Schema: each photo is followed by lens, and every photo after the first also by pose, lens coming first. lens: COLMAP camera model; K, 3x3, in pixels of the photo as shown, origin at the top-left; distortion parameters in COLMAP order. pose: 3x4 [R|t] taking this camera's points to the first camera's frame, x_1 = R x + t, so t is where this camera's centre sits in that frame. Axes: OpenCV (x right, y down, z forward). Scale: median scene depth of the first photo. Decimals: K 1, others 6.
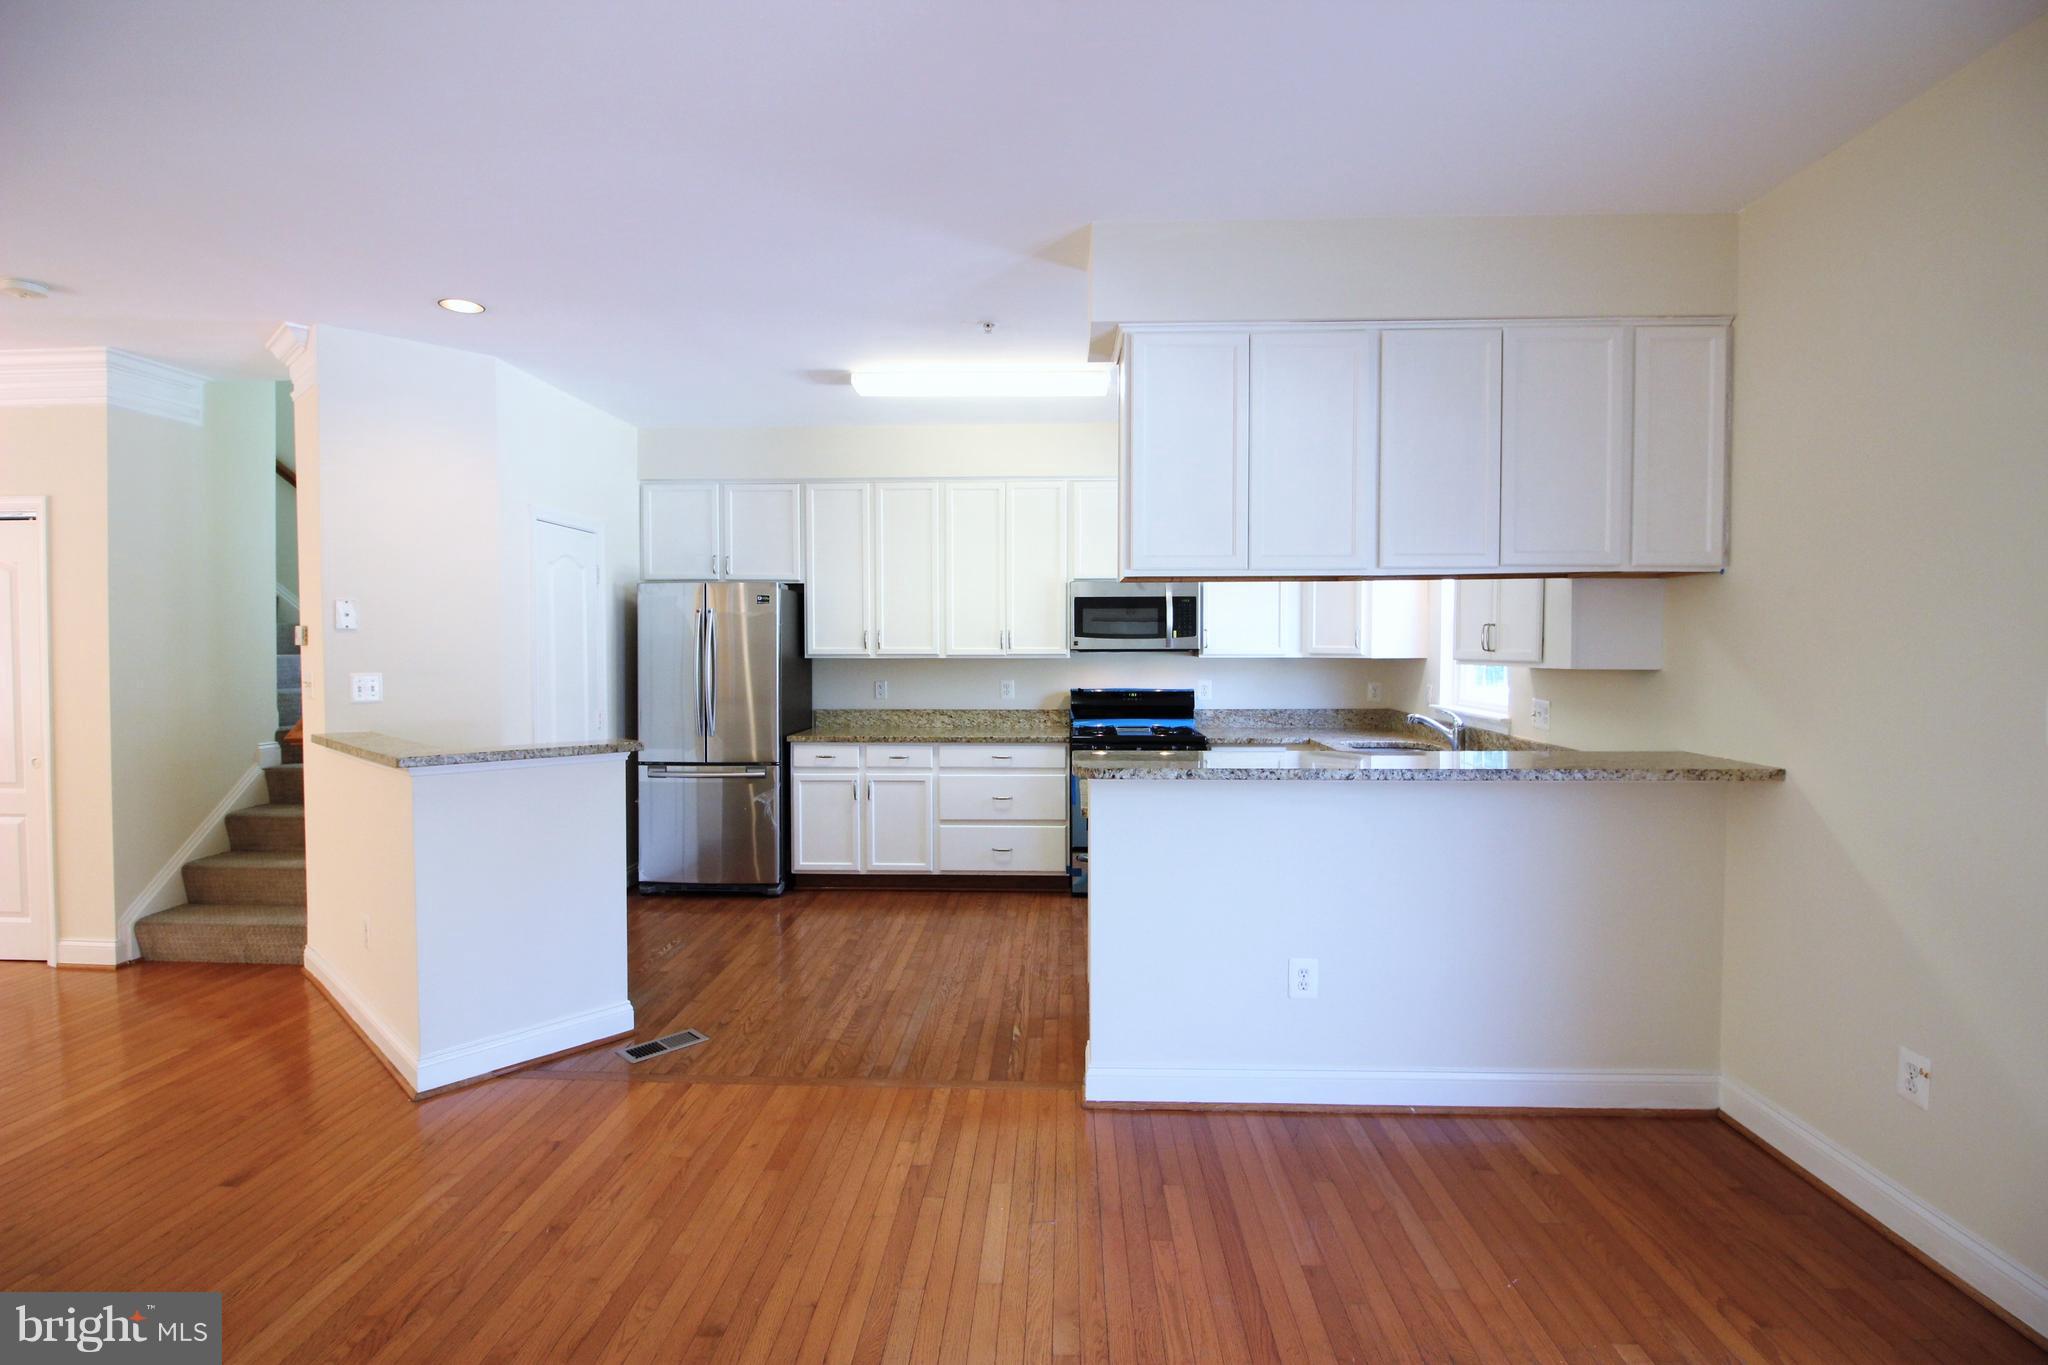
lens RADIAL K [[952.7, 0, 1027.9], [0, 952.7, 663.4], [0, 0, 1]] dist [-0.000327, -0.000316]
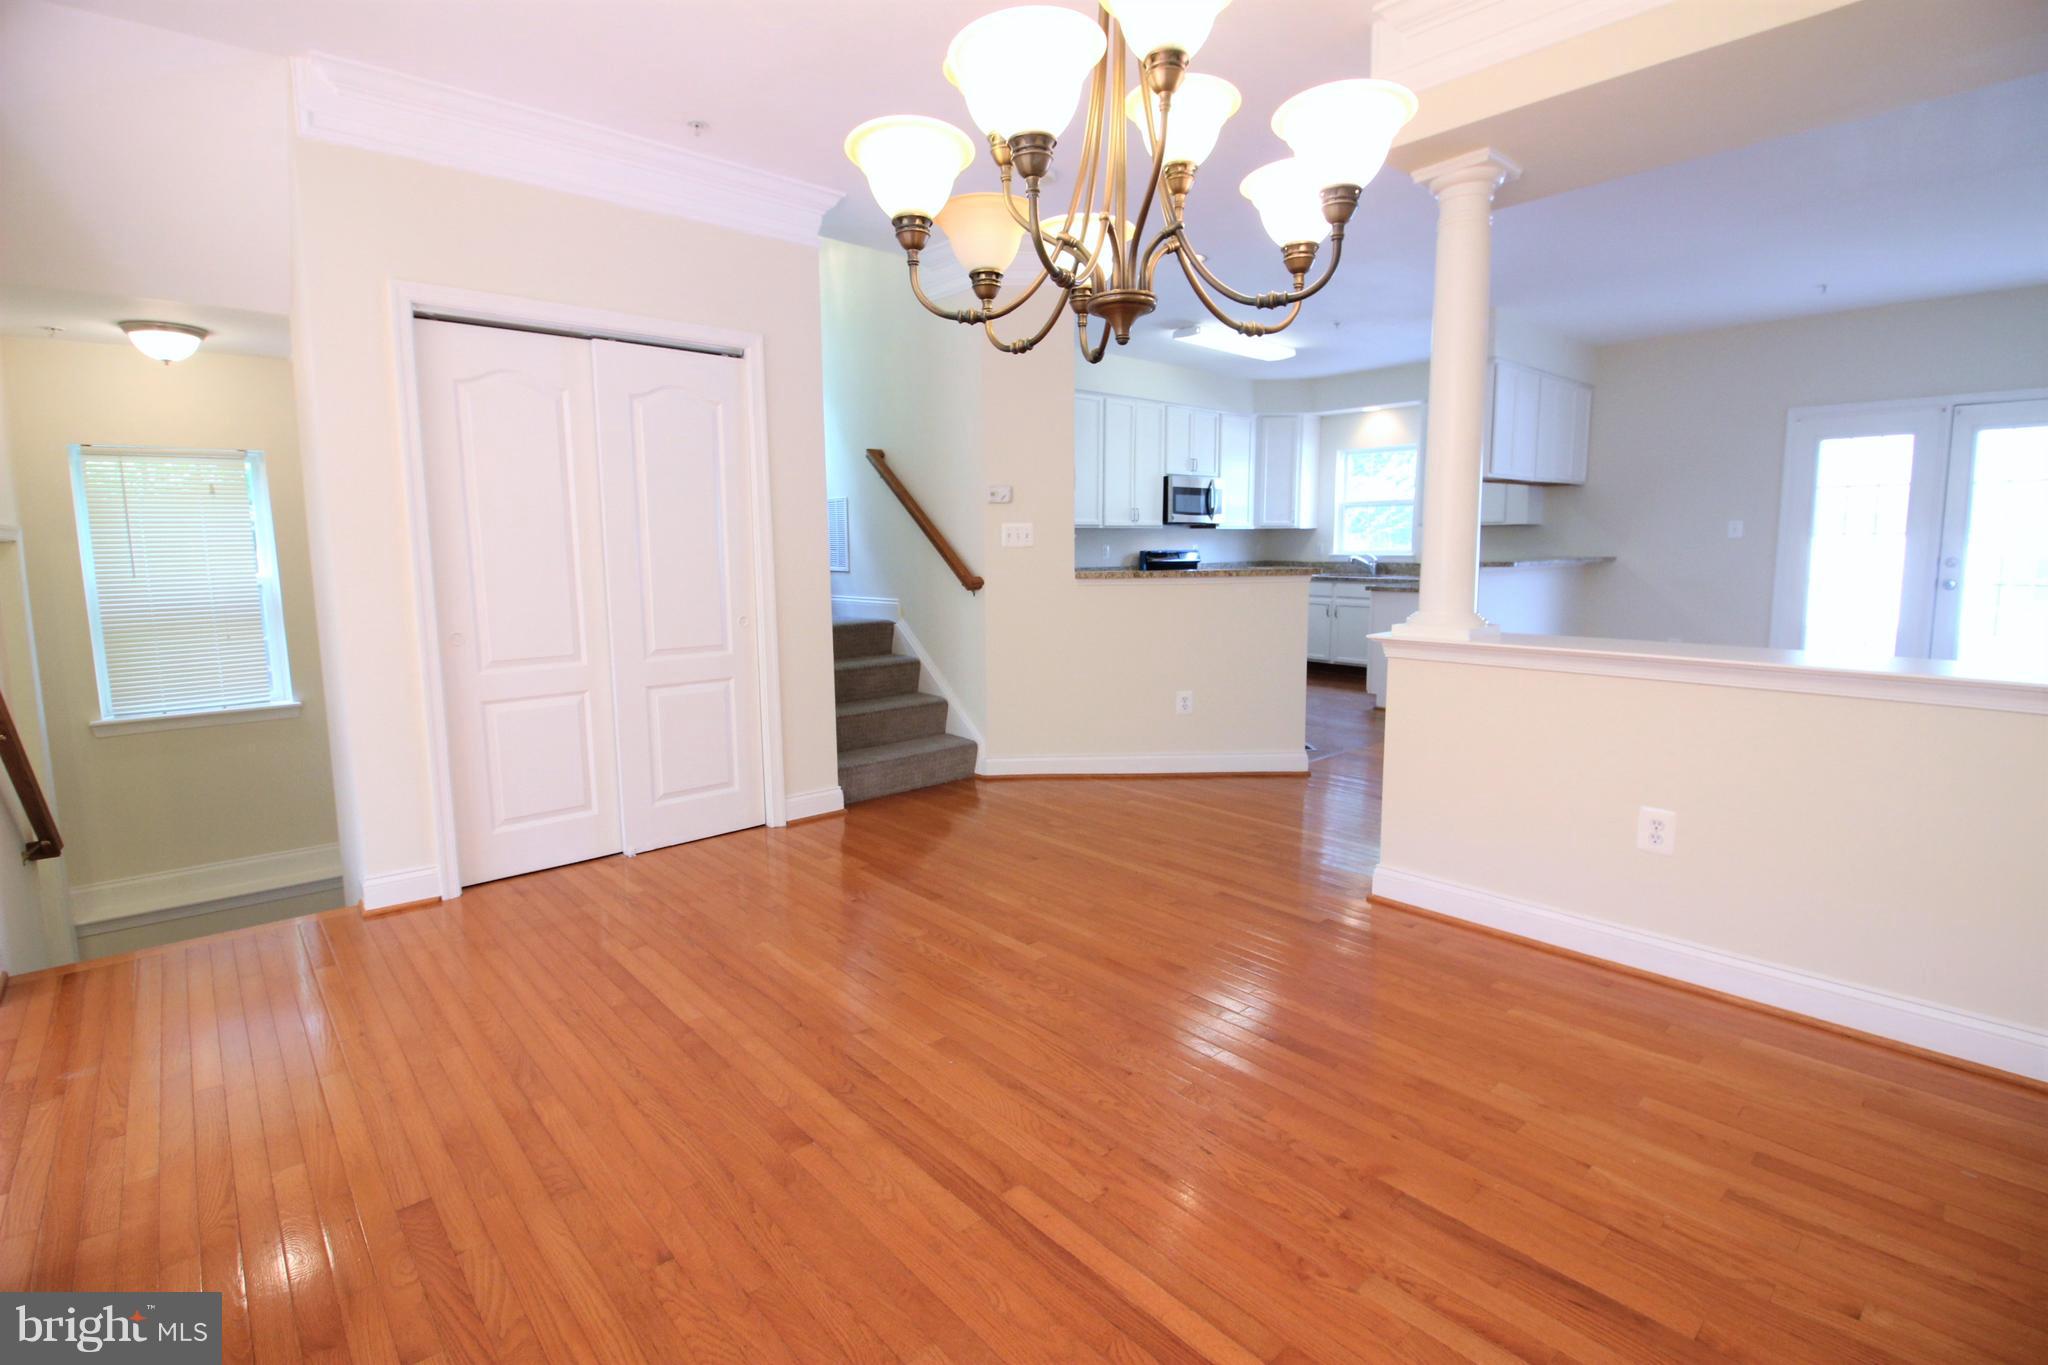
lens RADIAL K [[952.7, 0, 1027.9], [0, 952.7, 663.4], [0, 0, 1]] dist [-0.000327, -0.000316]
pose [[0.716547, -0.088225, 0.691937, -1.182845], [0.021595, 0.994299, 0.104414, 0.045717], [-0.697204, -0.059875, 0.714368, 0.094918]]
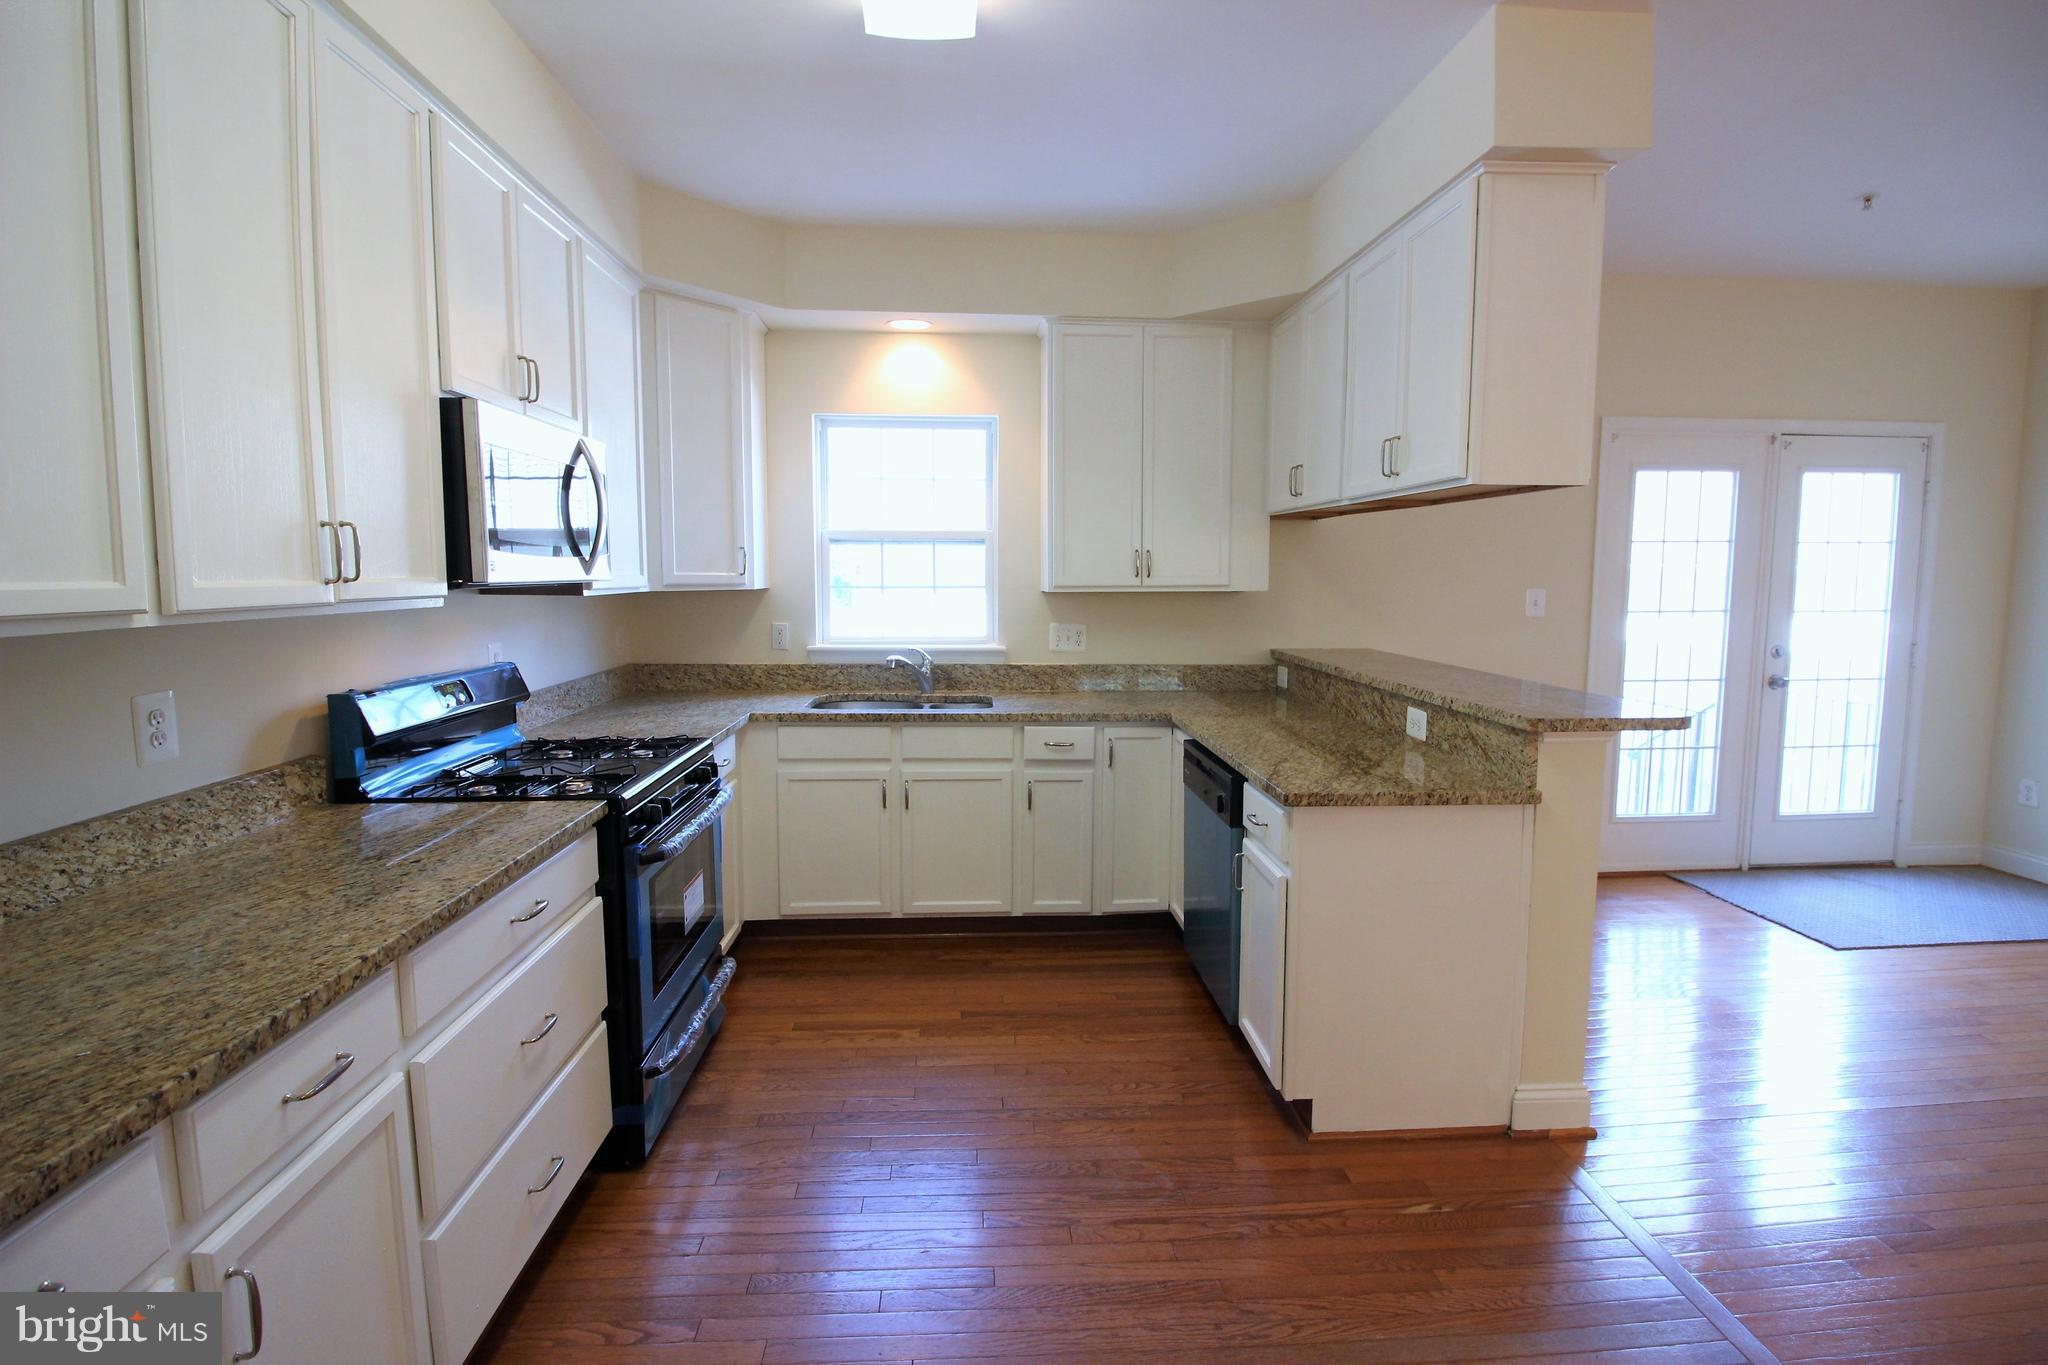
lens RADIAL K [[952.7, 0, 1027.9], [0, 952.7, 663.4], [0, 0, 1]] dist [-0.000327, -0.000316]
pose [[-0.108872, -0.093007, 0.989695, -0.361043], [0.021869, 0.995148, 0.095925, -0.013897], [-0.993815, 0.032087, -0.106310, 0.855519]]
